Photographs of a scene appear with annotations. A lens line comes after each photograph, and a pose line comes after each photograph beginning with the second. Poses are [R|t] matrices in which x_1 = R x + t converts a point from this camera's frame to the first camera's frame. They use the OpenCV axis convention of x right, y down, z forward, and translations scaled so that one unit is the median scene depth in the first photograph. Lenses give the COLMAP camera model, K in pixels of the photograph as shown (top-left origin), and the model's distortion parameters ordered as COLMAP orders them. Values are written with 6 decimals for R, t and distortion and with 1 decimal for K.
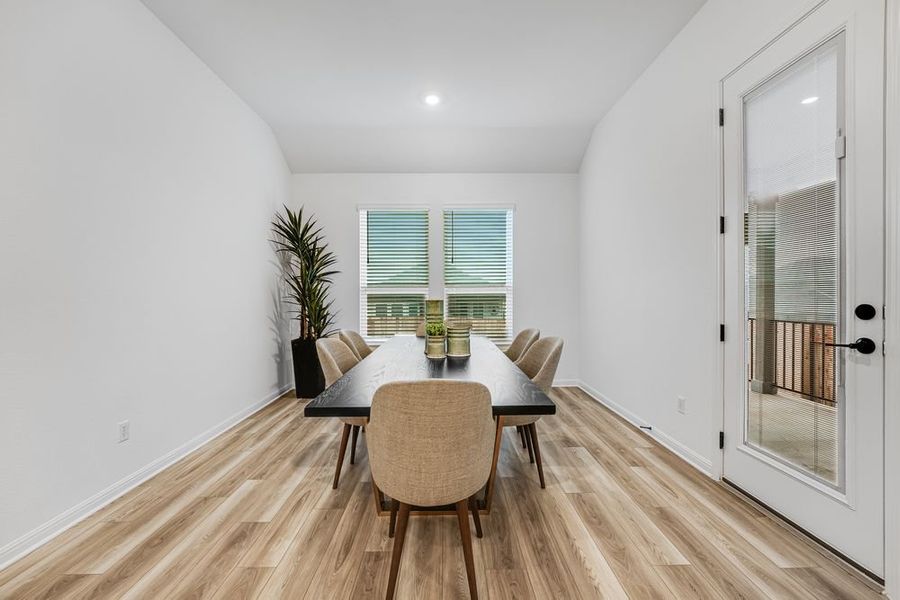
lens RADIAL K [[362.9, 0, 445.0], [0, 362.9, 300.6], [0, 0, 1]] dist [-0.012092, -0.000176]
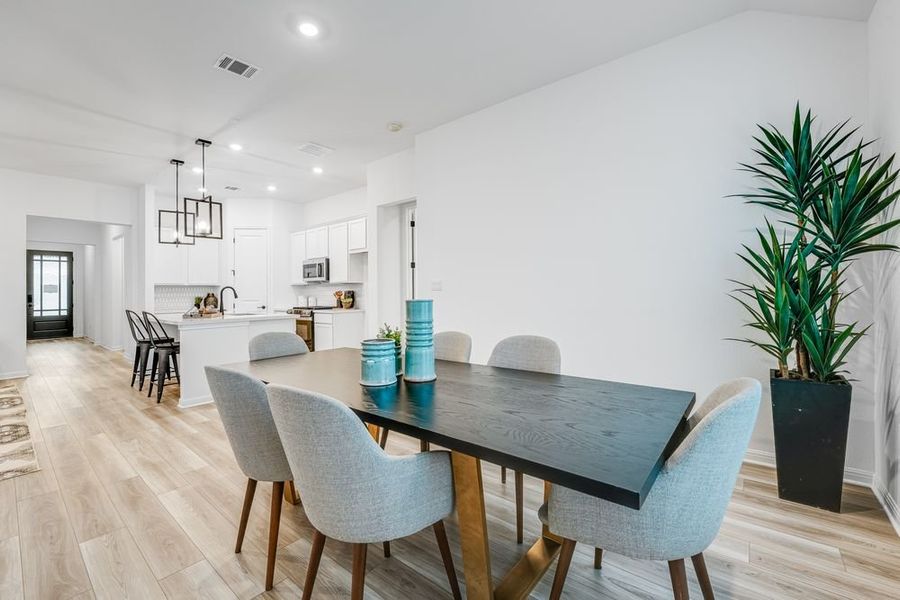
lens RADIAL K [[386.2, 0, 439.8], [0, 386.2, 288.4], [0, 0, 1]] dist [0.000300, -0.000115]
pose [[-0.654045, 0.004652, -0.756441, 0.397696], [0.009712, 0.999950, -0.002248, -0.015314], [0.756393, -0.008817, -0.654058, 1.218591]]
